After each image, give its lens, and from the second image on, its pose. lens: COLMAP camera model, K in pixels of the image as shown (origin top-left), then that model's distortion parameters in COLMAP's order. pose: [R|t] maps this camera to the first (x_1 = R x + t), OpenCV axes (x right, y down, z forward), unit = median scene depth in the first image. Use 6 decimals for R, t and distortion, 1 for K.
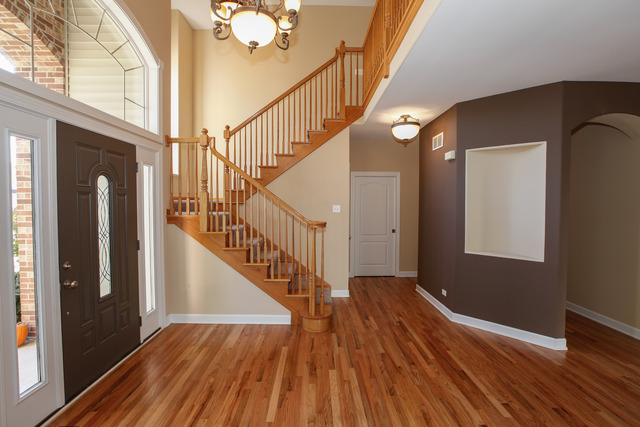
lens RADIAL K [[294.7, 0, 321.3], [0, 294.7, 214.0], [0, 0, 1]] dist [-0.022214, 0.001235]
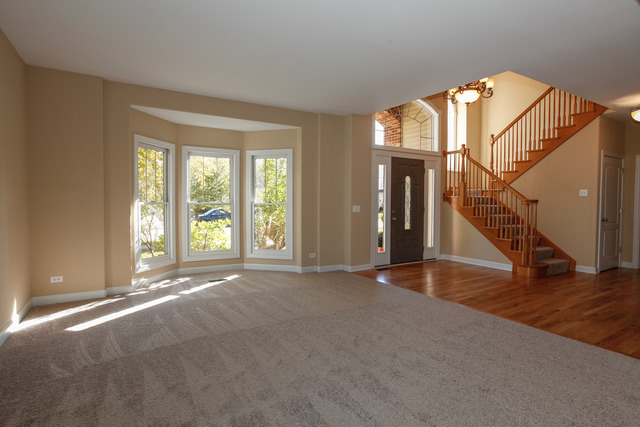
lens RADIAL K [[349.4, 0, 318.2], [0, 349.4, 216.4], [0, 0, 1]] dist [-0.042714, -0.000019]
pose [[0.525671, 0.026445, -0.850277, 0.840032], [-0.032902, 0.999401, 0.010742, 0.123804], [0.850051, 0.022329, 0.526226, -0.713793]]
